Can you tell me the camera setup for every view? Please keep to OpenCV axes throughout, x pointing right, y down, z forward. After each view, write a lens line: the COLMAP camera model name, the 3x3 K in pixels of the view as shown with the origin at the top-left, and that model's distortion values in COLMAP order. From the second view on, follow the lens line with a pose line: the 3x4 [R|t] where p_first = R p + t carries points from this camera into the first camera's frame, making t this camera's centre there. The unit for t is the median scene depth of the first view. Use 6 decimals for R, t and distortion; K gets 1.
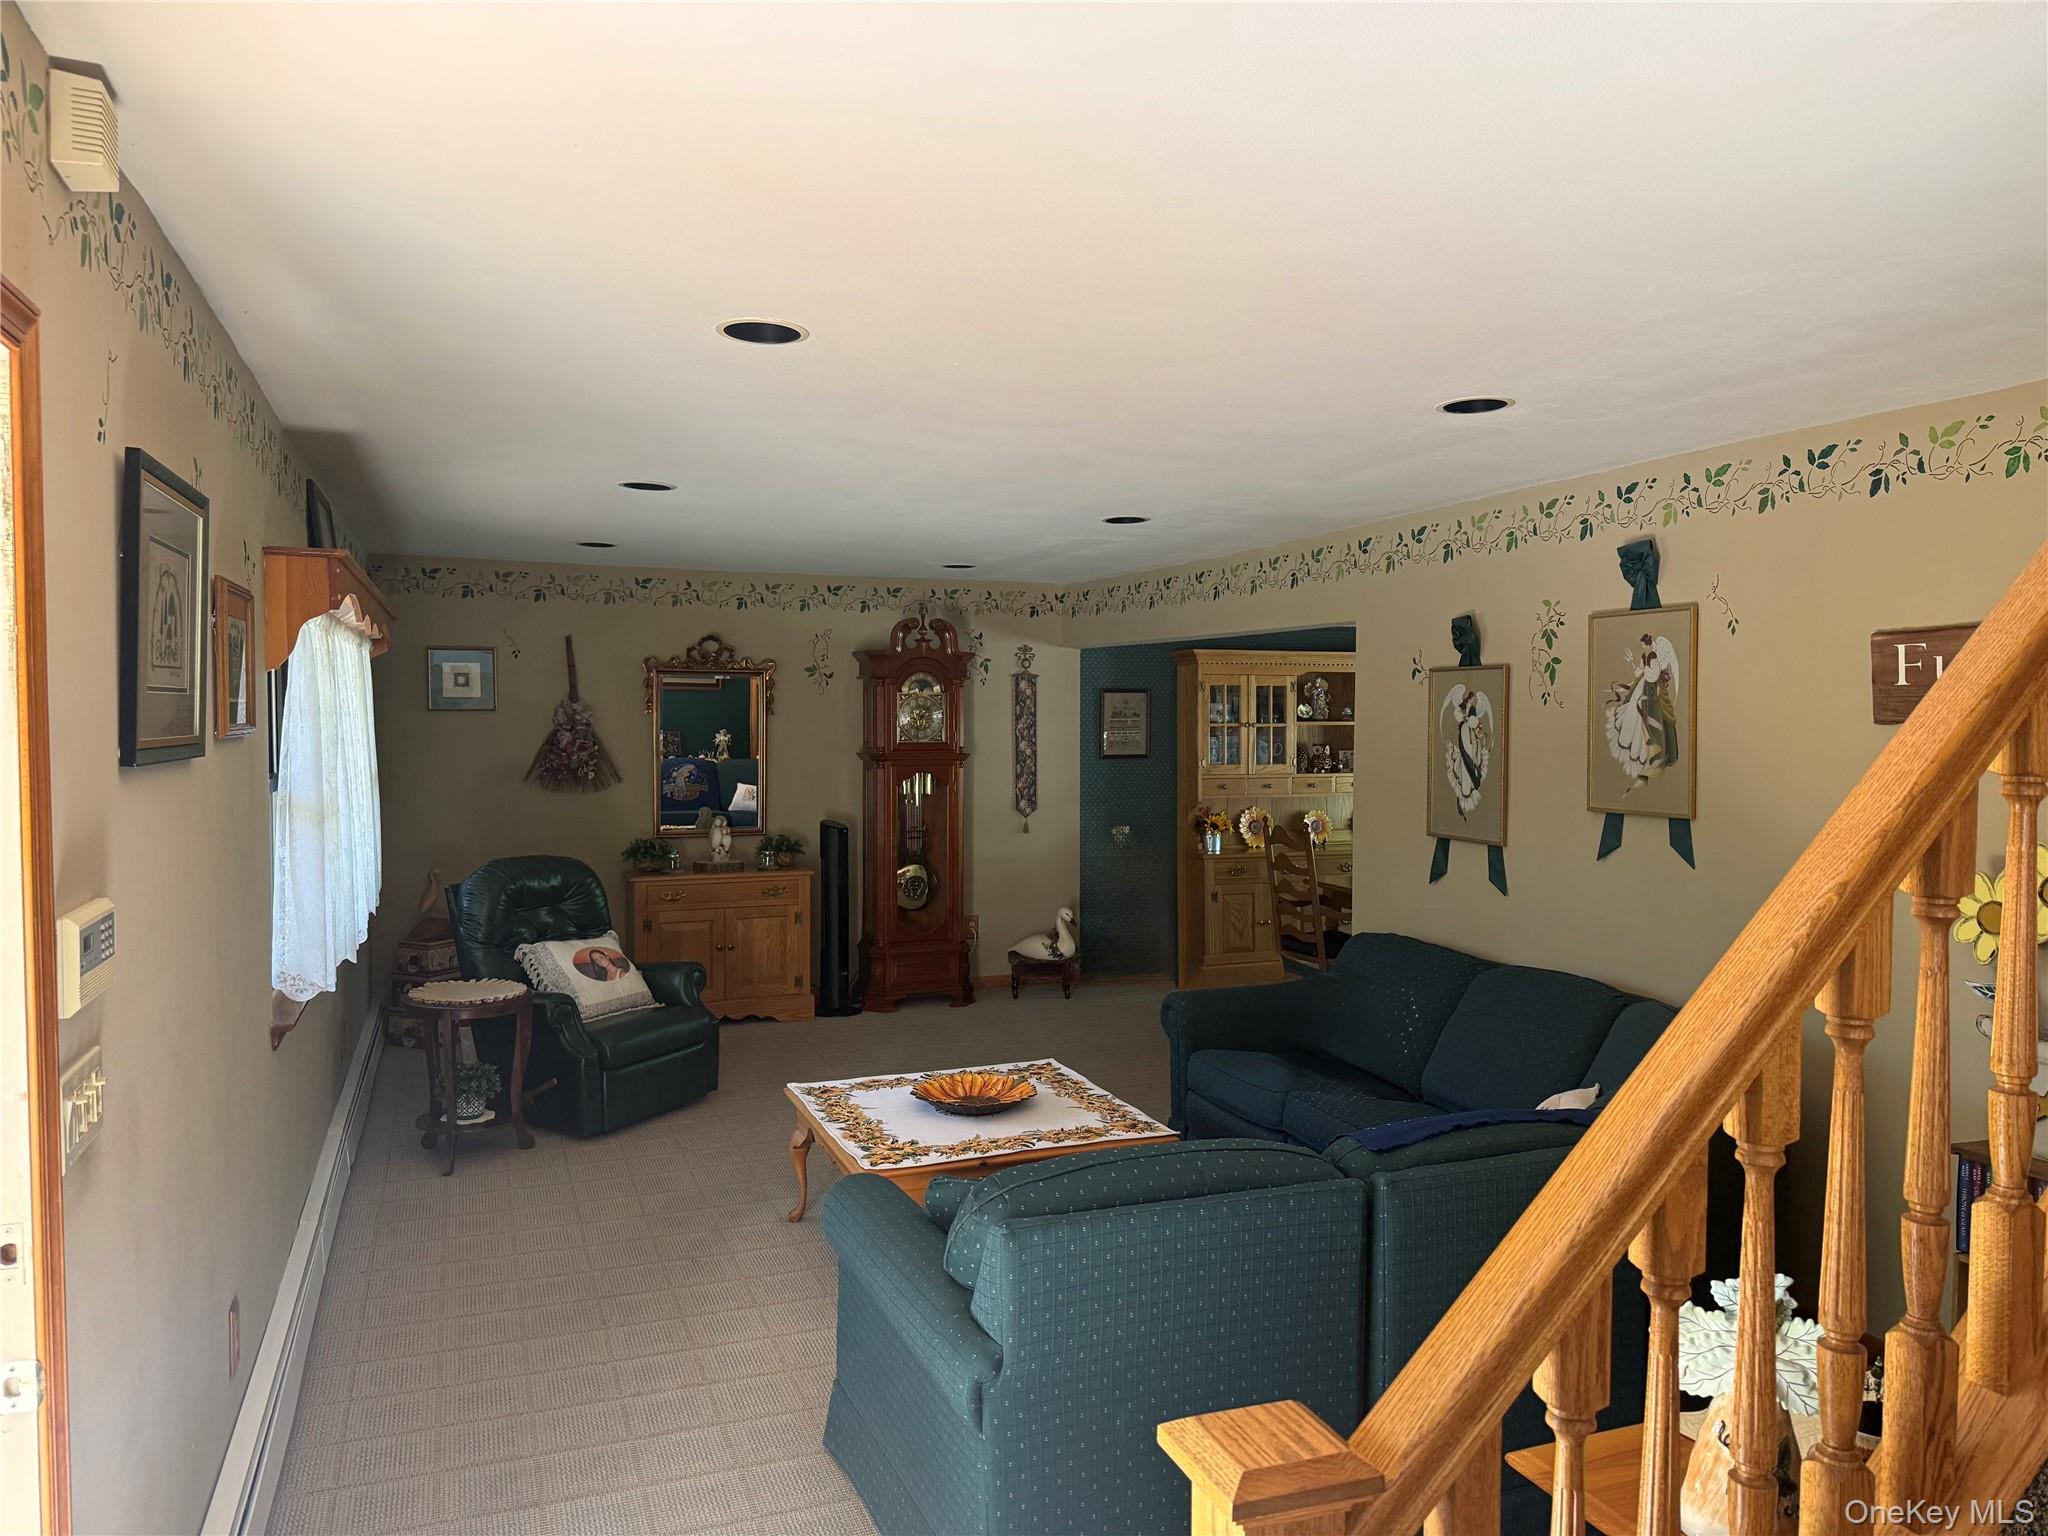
lens RADIAL K [[1446.2, 0, 1021.1], [0, 1446.2, 768.6], [0, 0, 1]] dist [0.055840, -0.011416]
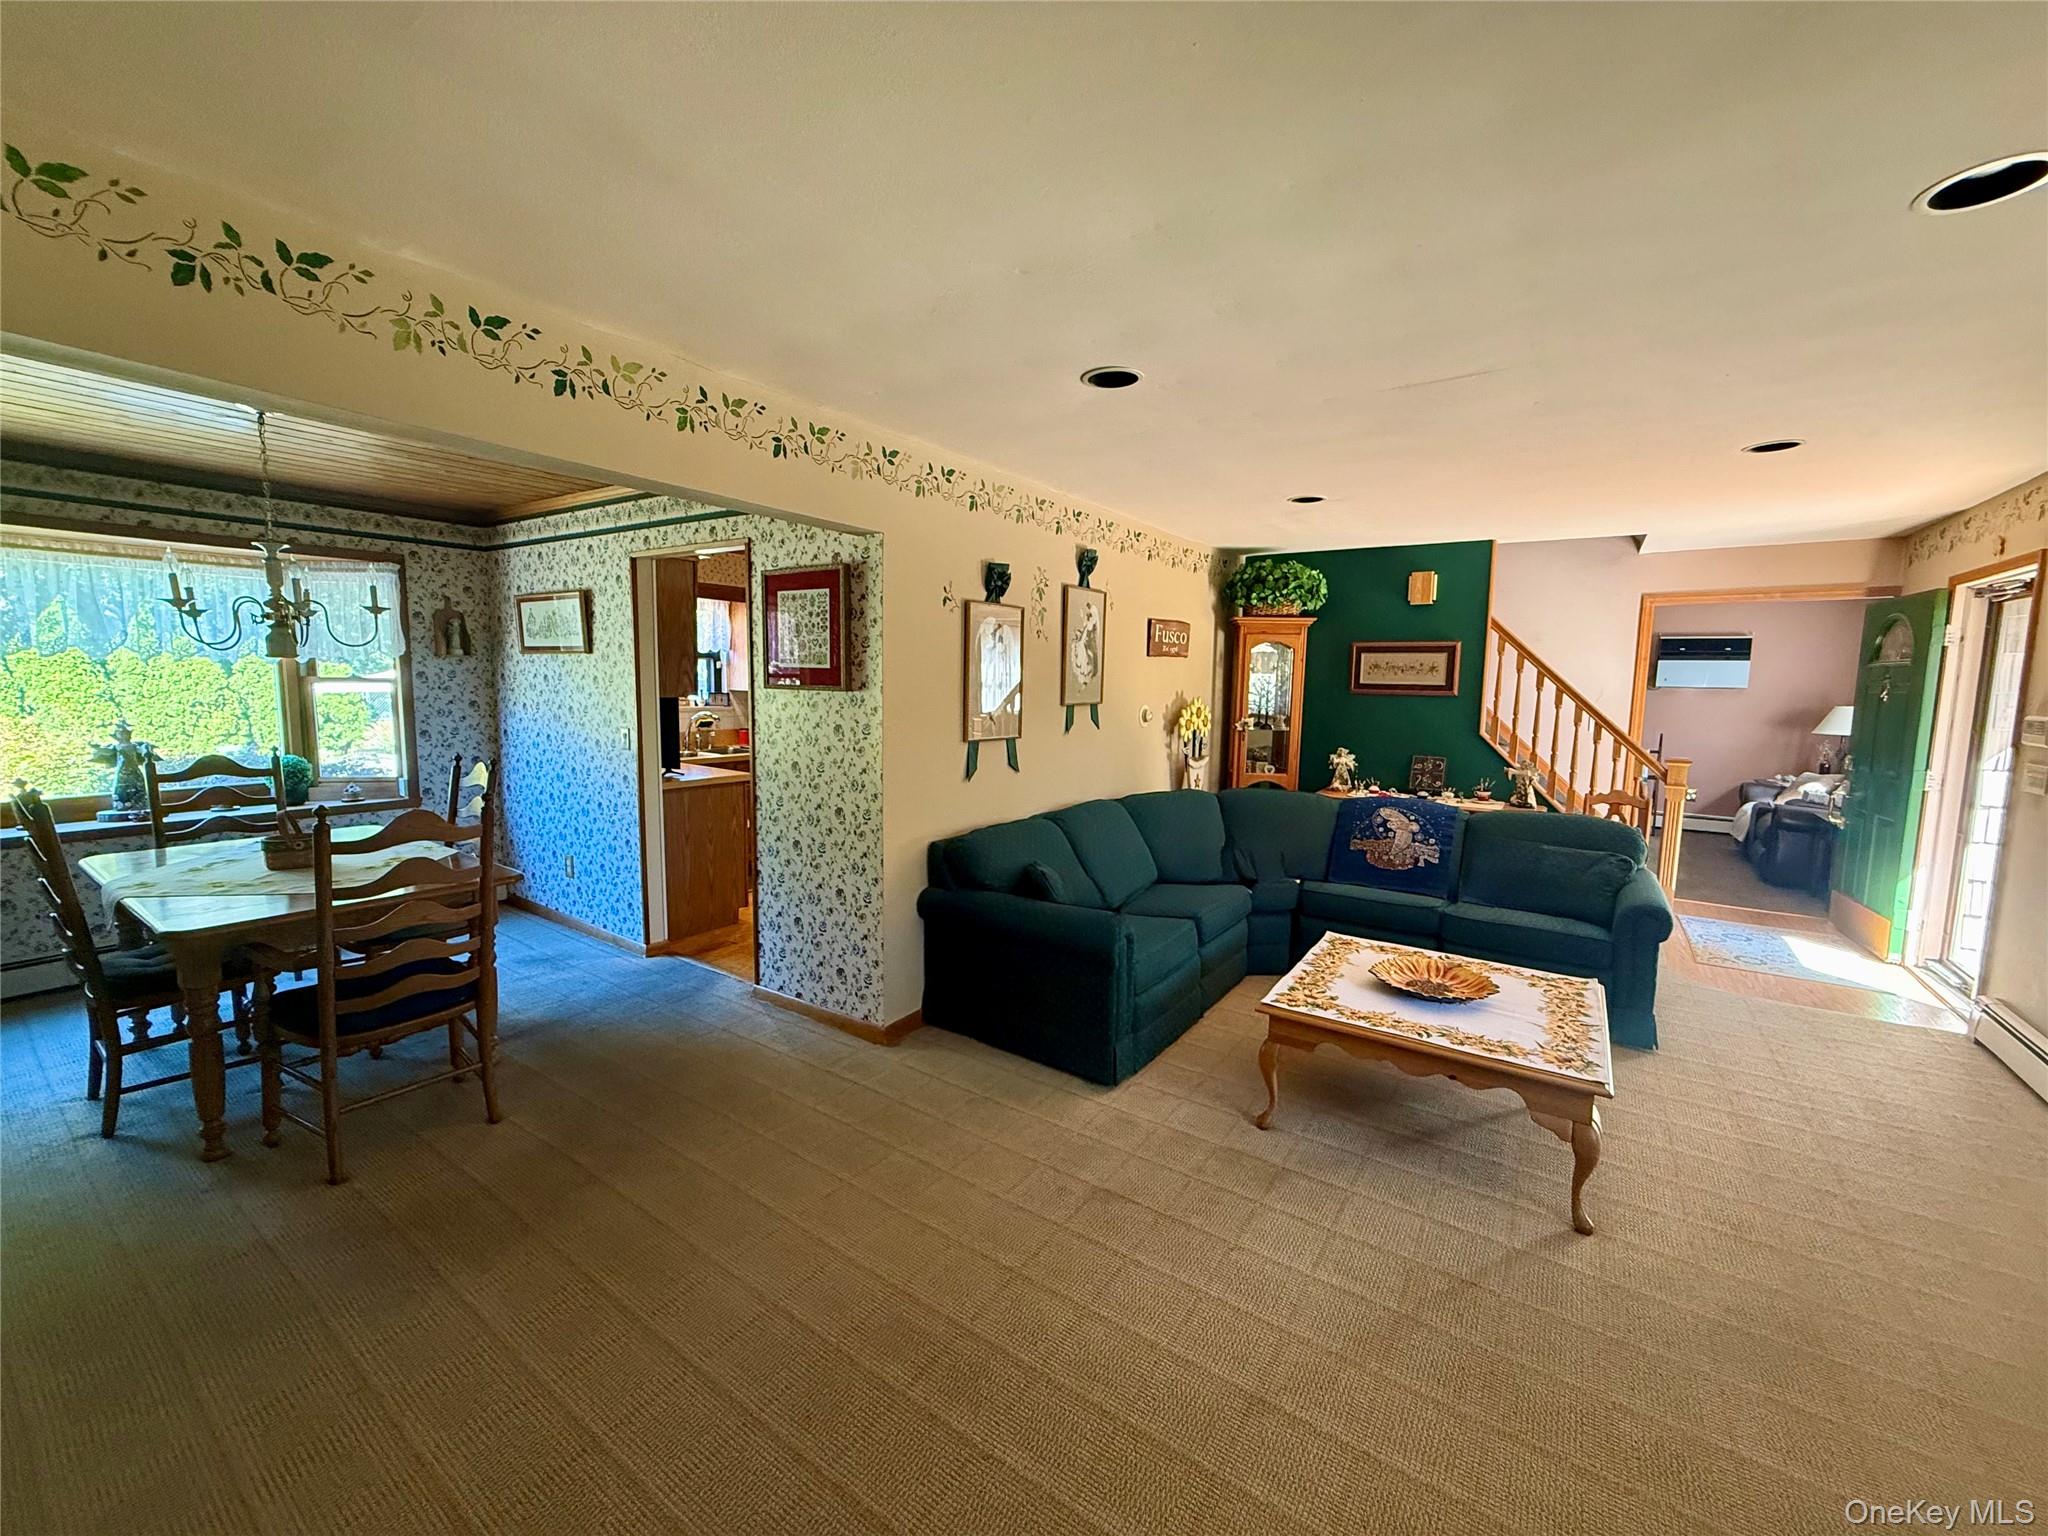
lens RADIAL K [[812.8, 0, 1016.9], [0, 812.8, 763.5], [0, 0, 1]] dist [-0.001563, 0.000033]
pose [[-0.568385, -0.103762, 0.816194, -0.342602], [0.010853, 0.990984, 0.133541, -0.029822], [-0.822691, 0.084761, -0.562134, 1.594666]]
